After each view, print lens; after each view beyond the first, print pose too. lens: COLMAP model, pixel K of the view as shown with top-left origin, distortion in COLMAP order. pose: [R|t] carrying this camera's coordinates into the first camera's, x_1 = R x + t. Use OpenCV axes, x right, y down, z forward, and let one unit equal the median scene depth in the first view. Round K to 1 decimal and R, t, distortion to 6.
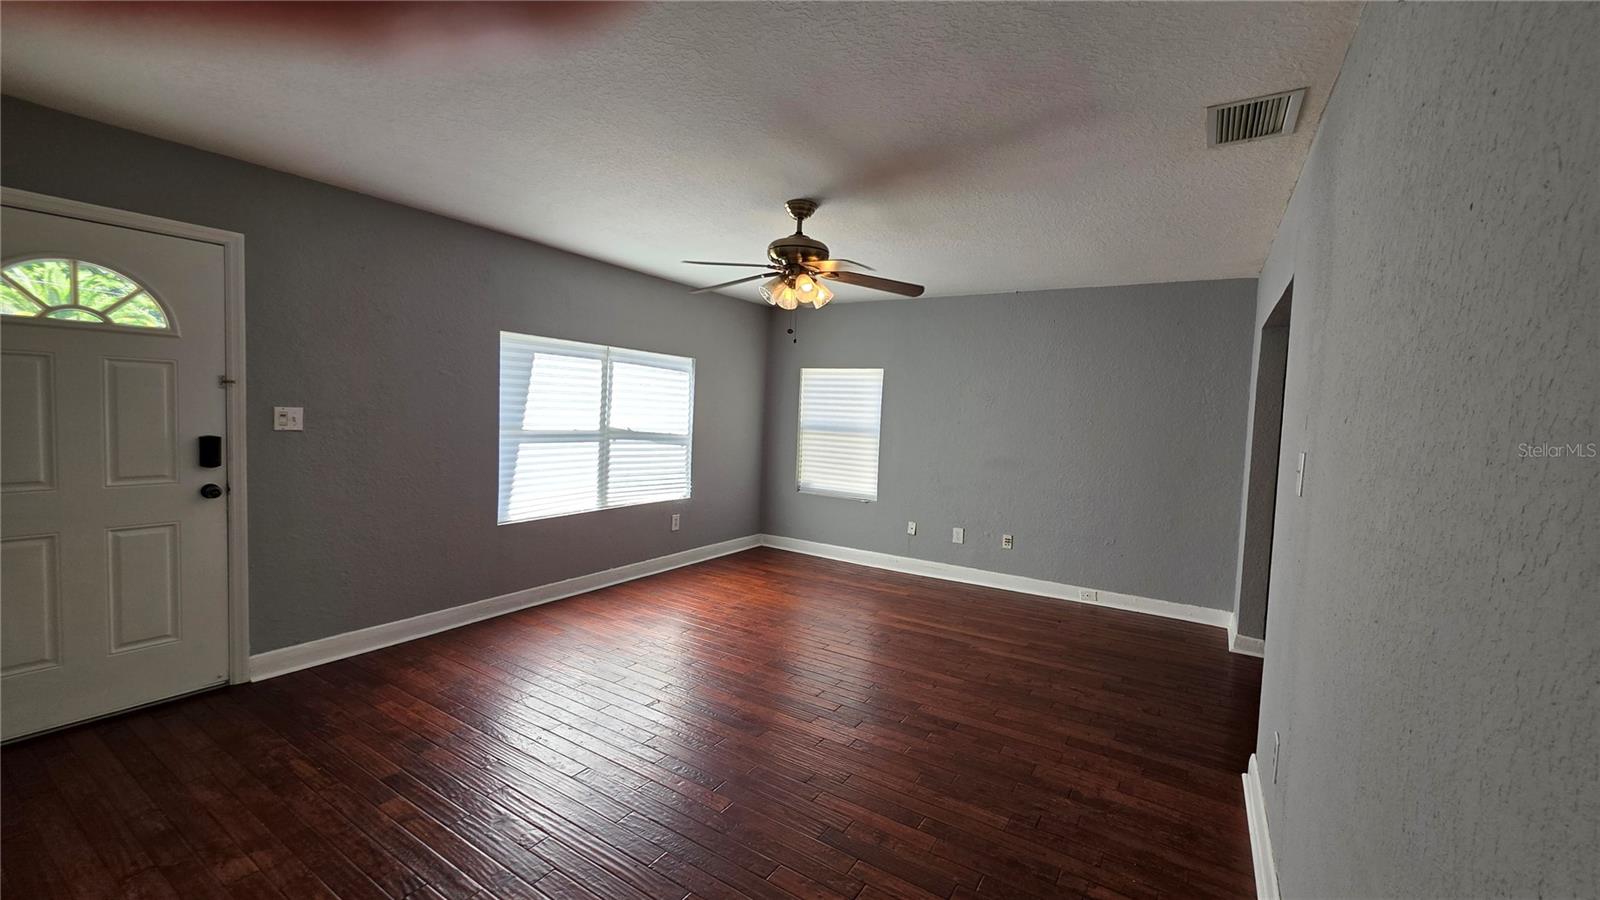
lens RADIAL K [[646.9, 0, 792.5], [0, 646.9, 451.5], [0, 0, 1]] dist [0.004531, 0.000523]
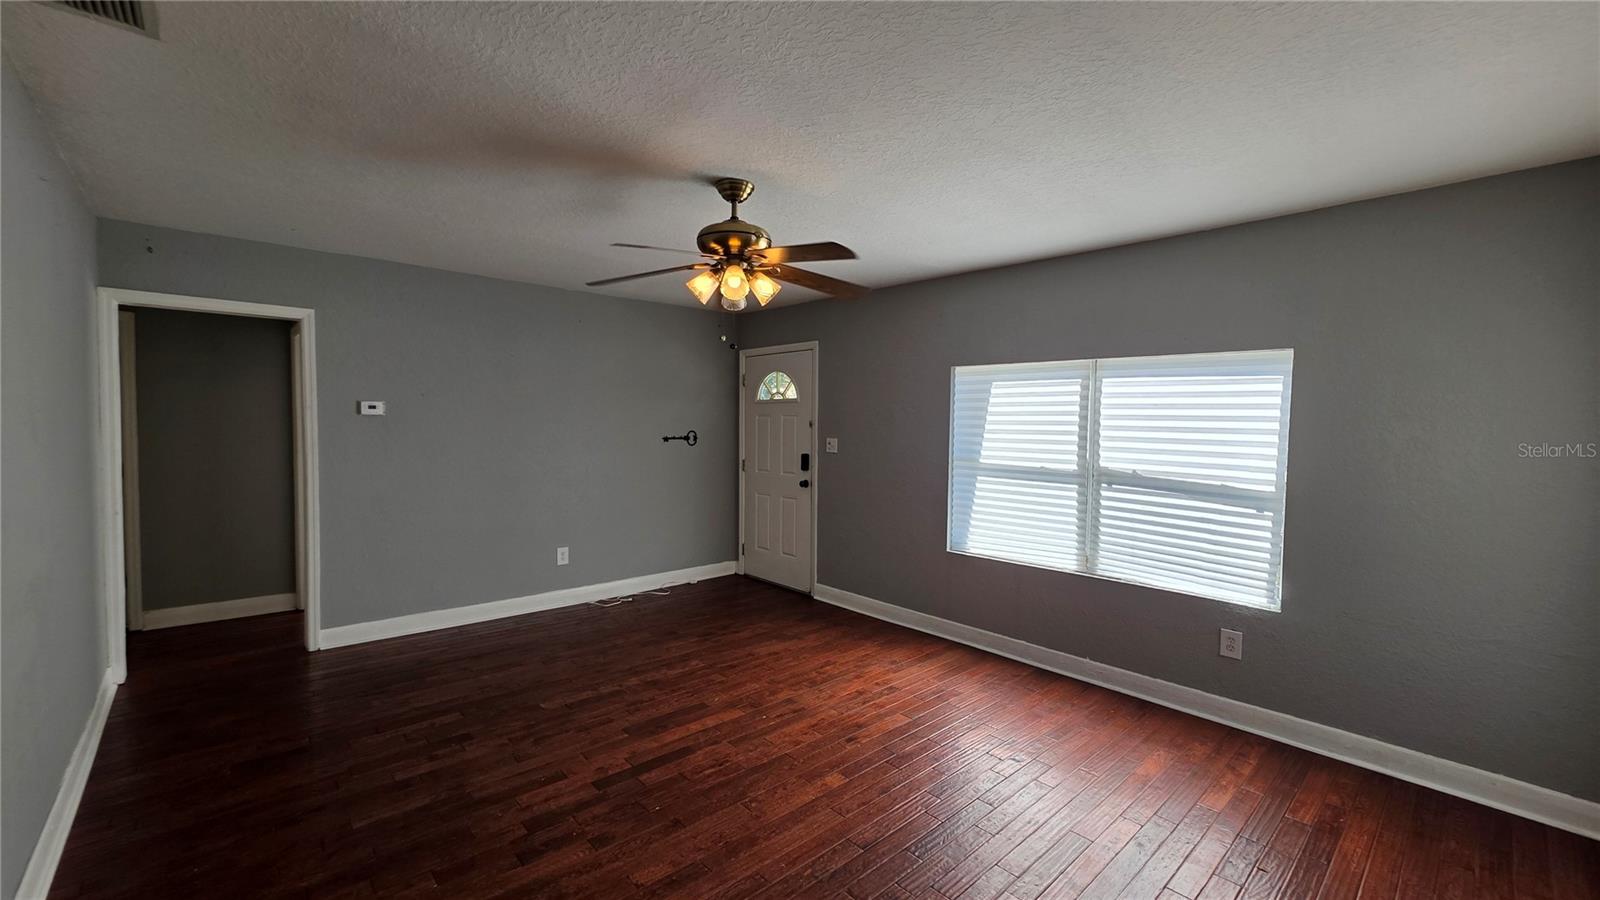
lens RADIAL K [[646.9, 0, 806.4], [0, 646.9, 446.4], [0, 0, 1]] dist [0.004531, 0.000523]
pose [[-0.261117, -0.005587, -0.965291, 0.623678], [-0.085901, 0.996151, 0.017471, -0.054321], [0.961478, 0.087481, -0.260591, 1.045474]]
